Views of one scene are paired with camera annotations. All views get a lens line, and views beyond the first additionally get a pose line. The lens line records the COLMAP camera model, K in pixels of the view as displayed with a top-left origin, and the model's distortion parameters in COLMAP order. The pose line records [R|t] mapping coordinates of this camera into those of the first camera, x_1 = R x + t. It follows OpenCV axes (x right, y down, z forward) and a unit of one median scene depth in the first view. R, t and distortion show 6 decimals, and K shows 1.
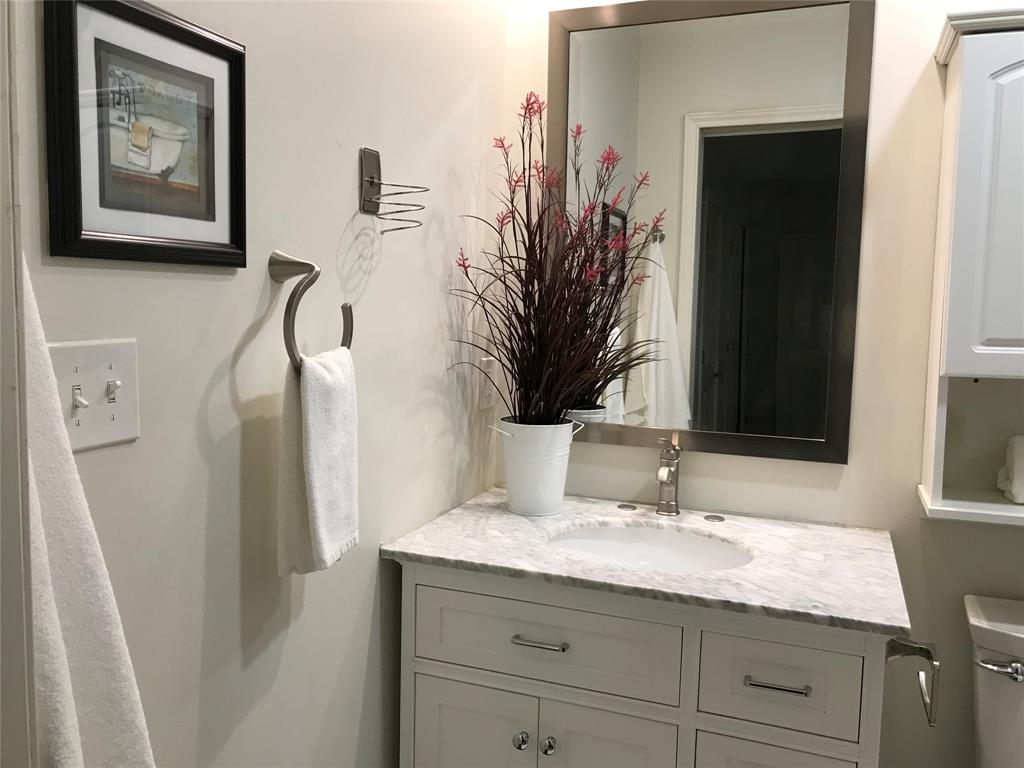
lens RADIAL K [[815.6, 0, 461.7], [0, 815.6, 386.7], [0, 0, 1]] dist [0.006938, 0.010120]
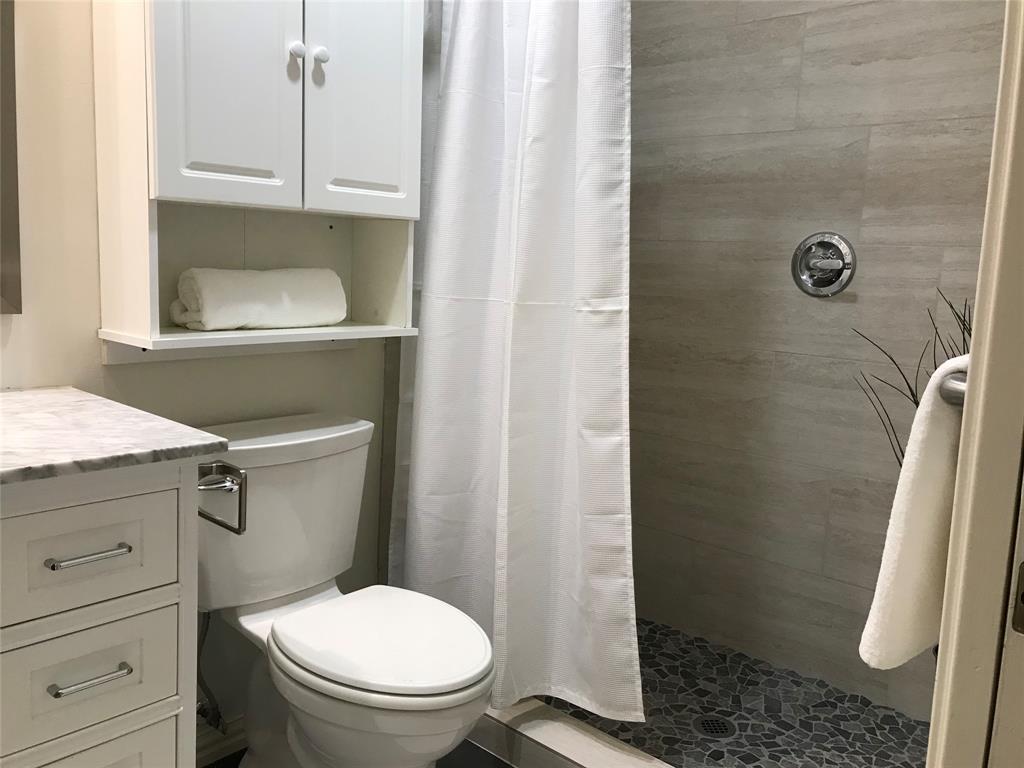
lens RADIAL K [[844.6, 0, 516.0], [0, 844.6, 372.6], [0, 0, 1]] dist [0.095881, -0.126899]
pose [[0.350983, -0.127296, 0.927689, -0.218083], [0.042040, 0.991860, 0.120196, 0.086194], [-0.935438, -0.003186, 0.353478, 0.259545]]
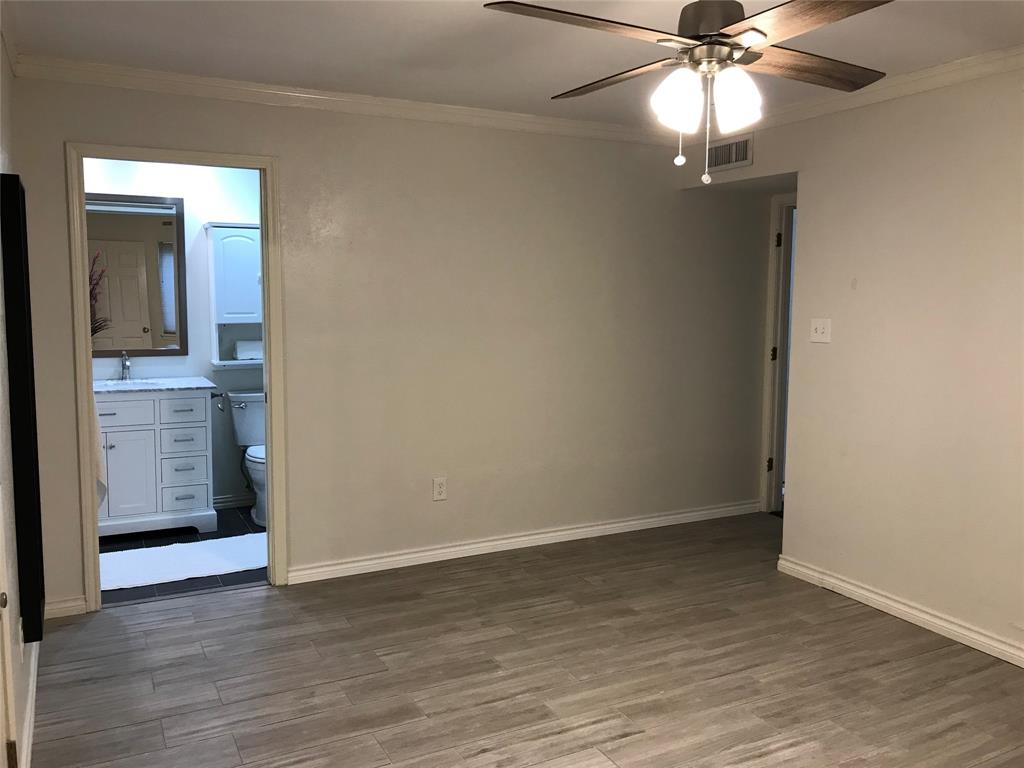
lens RADIAL K [[844.6, 0, 516.0], [0, 844.6, 372.6], [0, 0, 1]] dist [0.095881, -0.126899]
pose [[0.630756, -0.088508, 0.770917, -1.440711], [0.061383, 0.996052, 0.064132, 0.040028], [-0.773550, 0.006870, 0.633698, -2.311951]]
